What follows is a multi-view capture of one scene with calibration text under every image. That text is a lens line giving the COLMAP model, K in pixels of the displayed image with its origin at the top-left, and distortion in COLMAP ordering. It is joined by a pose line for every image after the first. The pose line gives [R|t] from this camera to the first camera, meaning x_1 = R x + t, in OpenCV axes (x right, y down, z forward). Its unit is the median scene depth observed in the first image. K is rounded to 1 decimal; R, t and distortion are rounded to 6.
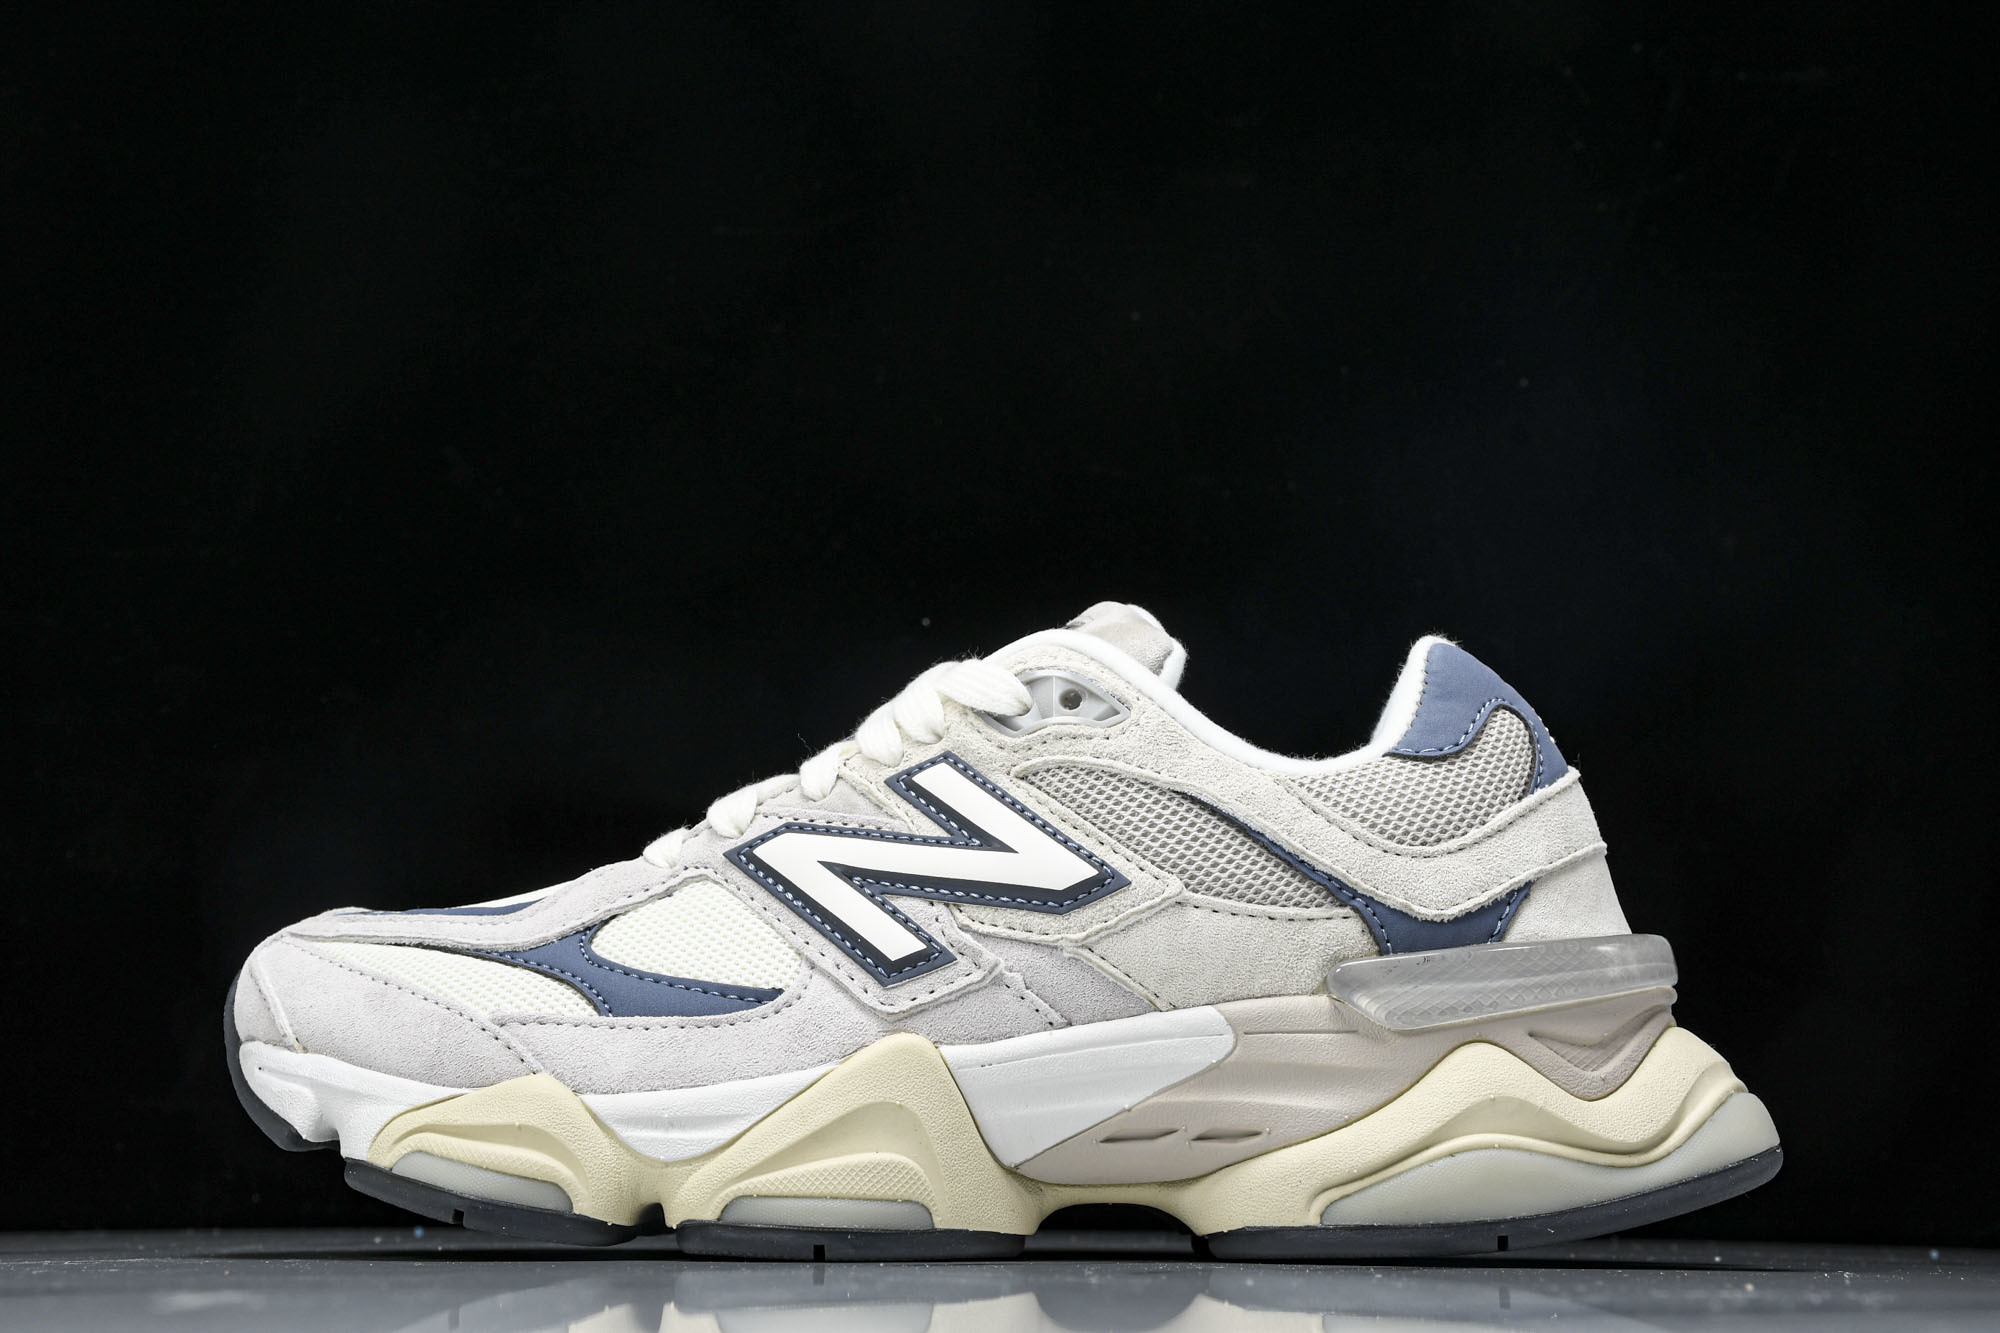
lens RADIAL K [[2847.7, 0, 1000.0], [0, 2847.7, 666.5], [0, 0, 1]] dist [0.098573, 0.020075]
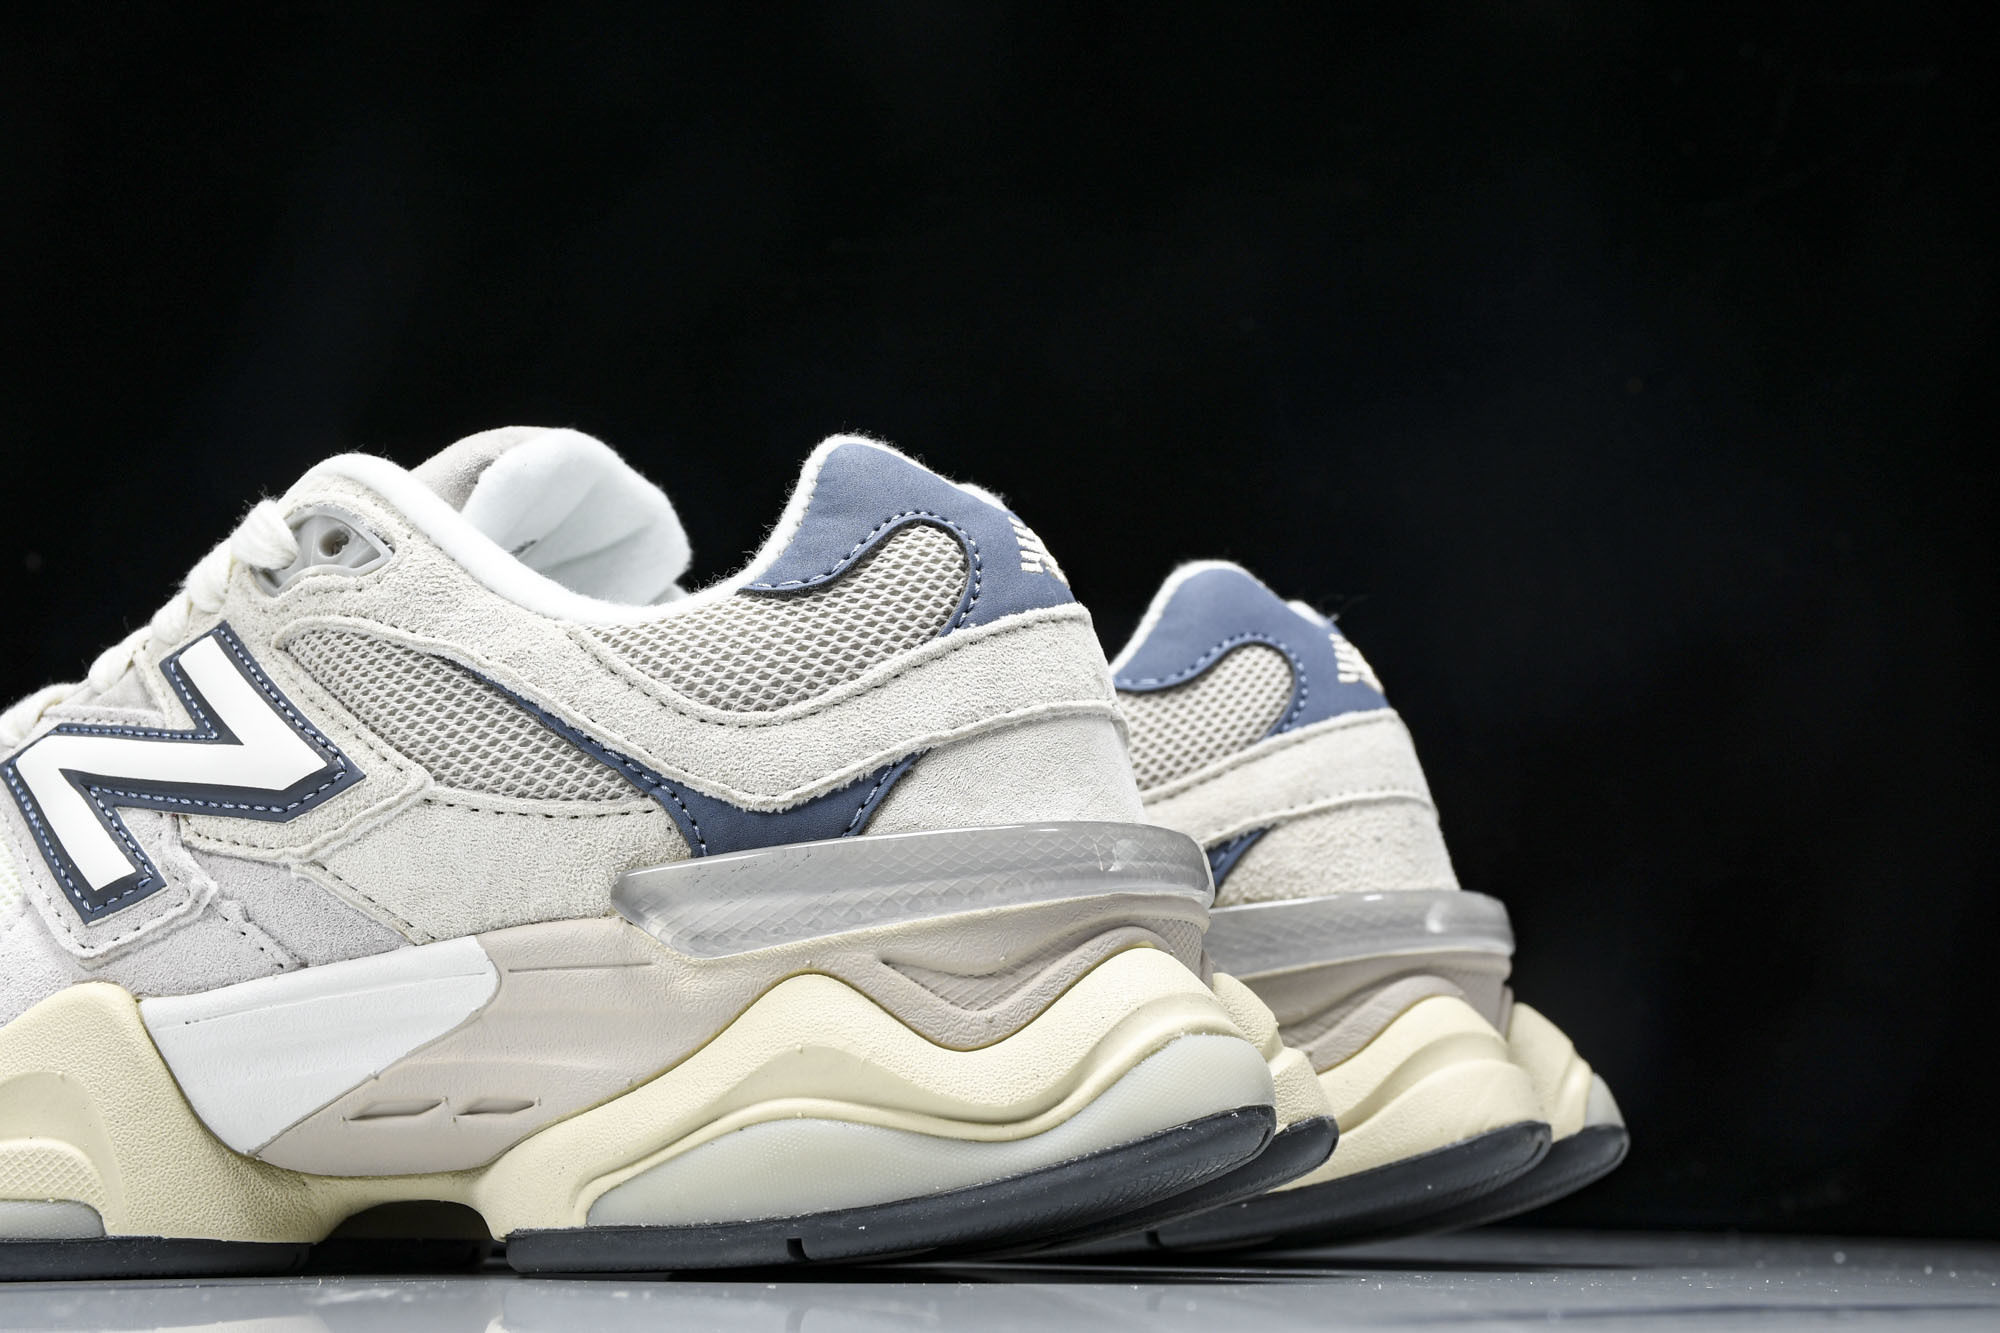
lens RADIAL K [[2847.7, 0, 1000.0], [0, 2847.7, 666.5], [0, 0, 1]] dist [0.098573, 0.020075]
pose [[0.963921, -0.050769, -0.261304, 0.404481], [0.052816, 0.998604, 0.000813, 0.054420], [0.260898, -0.014585, 0.965256, 0.308231]]
